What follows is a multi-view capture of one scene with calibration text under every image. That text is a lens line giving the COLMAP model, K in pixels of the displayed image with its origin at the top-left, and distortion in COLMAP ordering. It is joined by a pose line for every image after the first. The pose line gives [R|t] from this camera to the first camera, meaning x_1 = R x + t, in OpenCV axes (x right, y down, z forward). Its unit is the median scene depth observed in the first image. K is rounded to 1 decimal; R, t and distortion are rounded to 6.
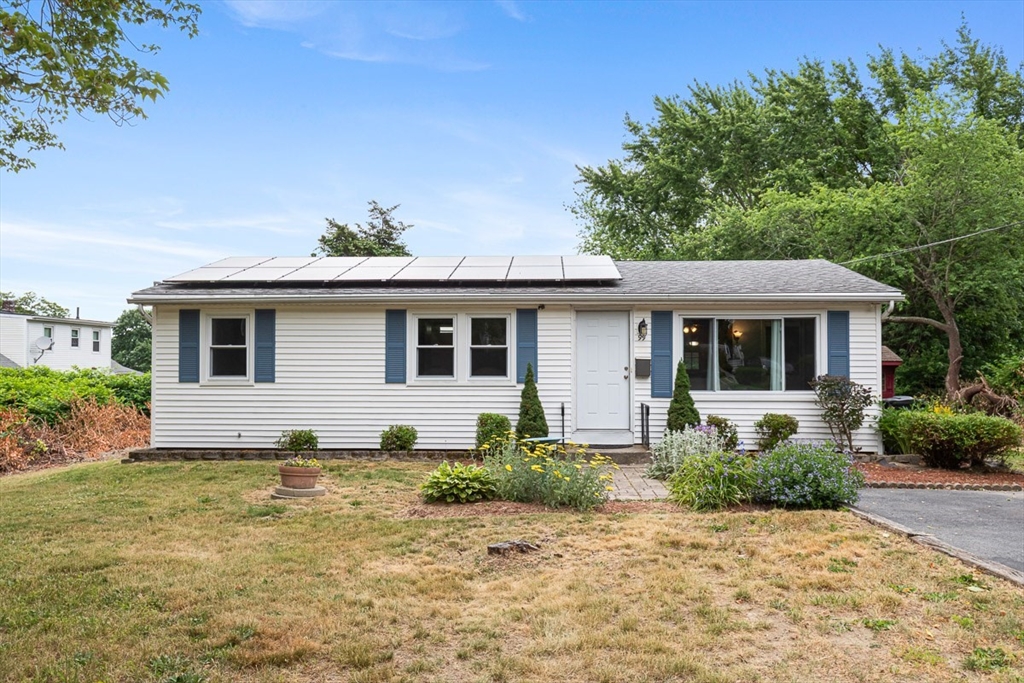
lens RADIAL K [[849.0, 0, 512.0], [0, 849.0, 341.5], [0, 0, 1]] dist [-0.001669, -0.000393]
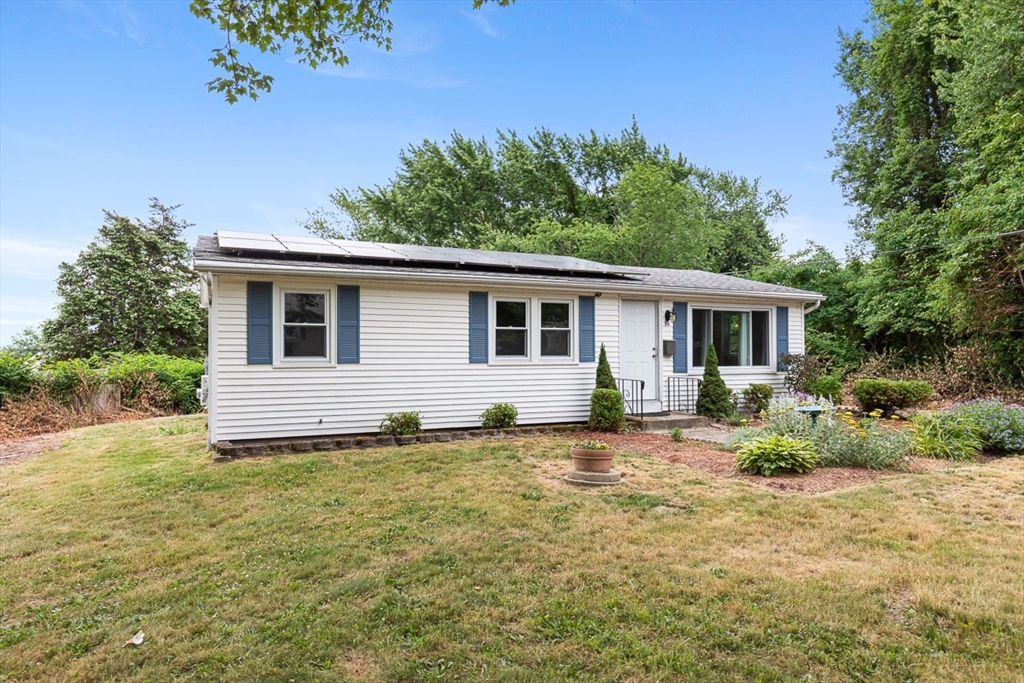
lens RADIAL K [[631.6, 0, 511.8], [0, 631.6, 342.6], [0, 0, 1]] dist [0.003661, -0.000303]
pose [[0.882963, 0.005841, 0.469406, -0.461709], [-0.010282, 0.999923, 0.006897, 0.018611], [-0.469329, -0.010916, 0.882956, 0.302984]]
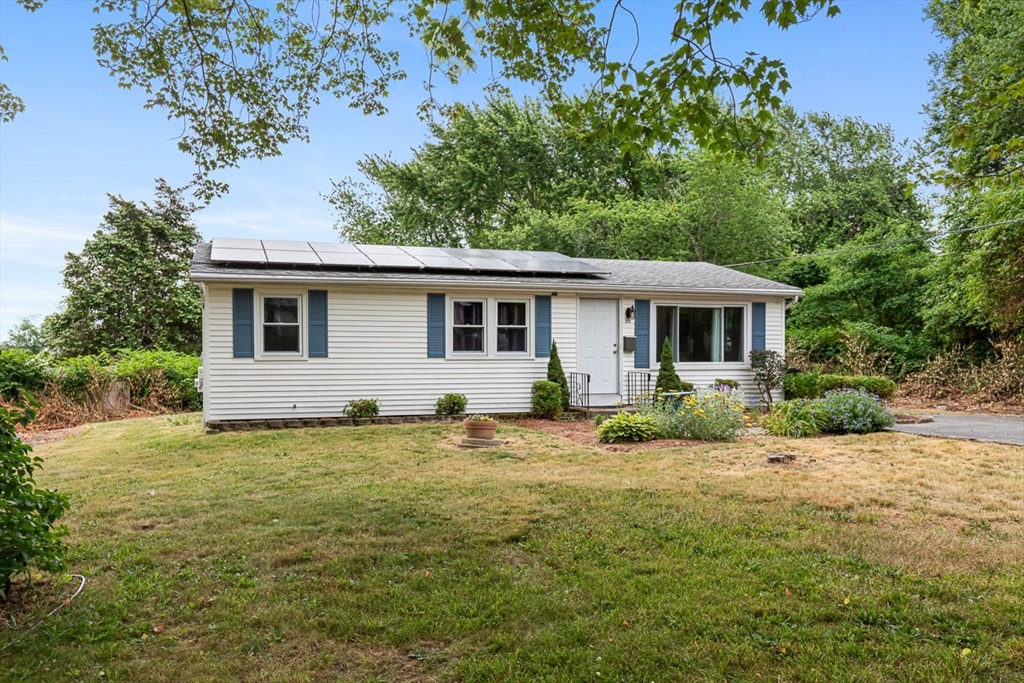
lens RADIAL K [[820.7, 0, 512.6], [0, 820.7, 361.4], [0, 0, 1]] dist [0.006203, 0.004246]
pose [[0.930505, -0.005841, 0.366233, -0.447538], [-0.008349, 0.999275, 0.037150, 0.012090], [-0.366184, -0.037626, 0.929781, -0.070908]]
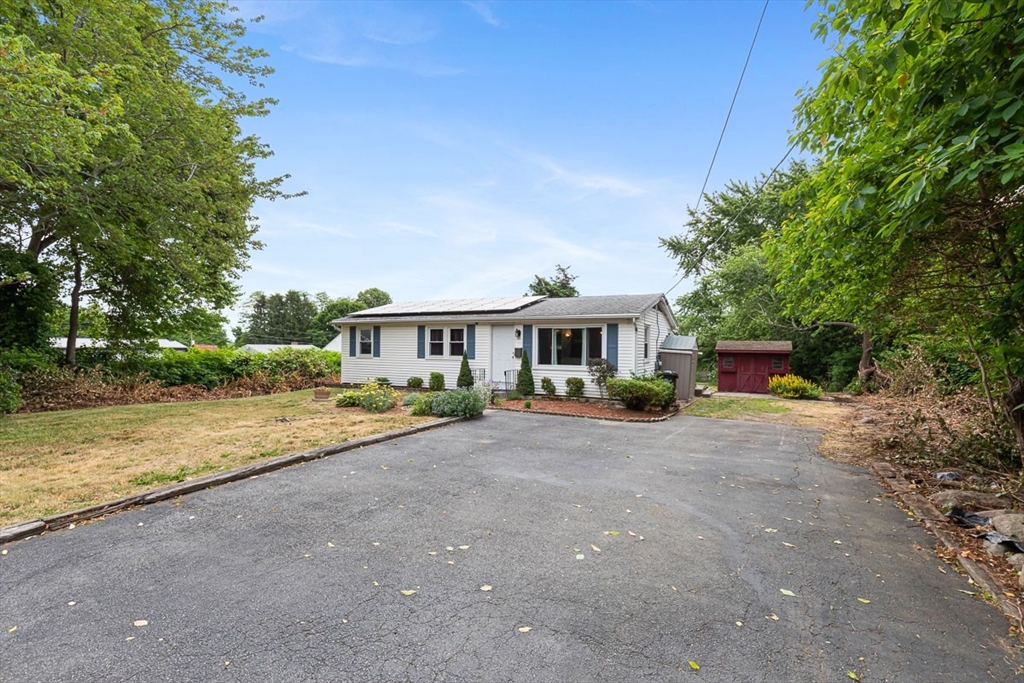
lens RADIAL K [[460.9, 0, 512.7], [0, 460.9, 347.0], [0, 0, 1]] dist [0.008497, -0.000748]
pose [[0.910679, 0.006576, -0.413061, 0.590938], [0.003180, 0.999732, 0.022926, -0.008137], [0.413101, -0.022191, 0.910415, -0.015849]]
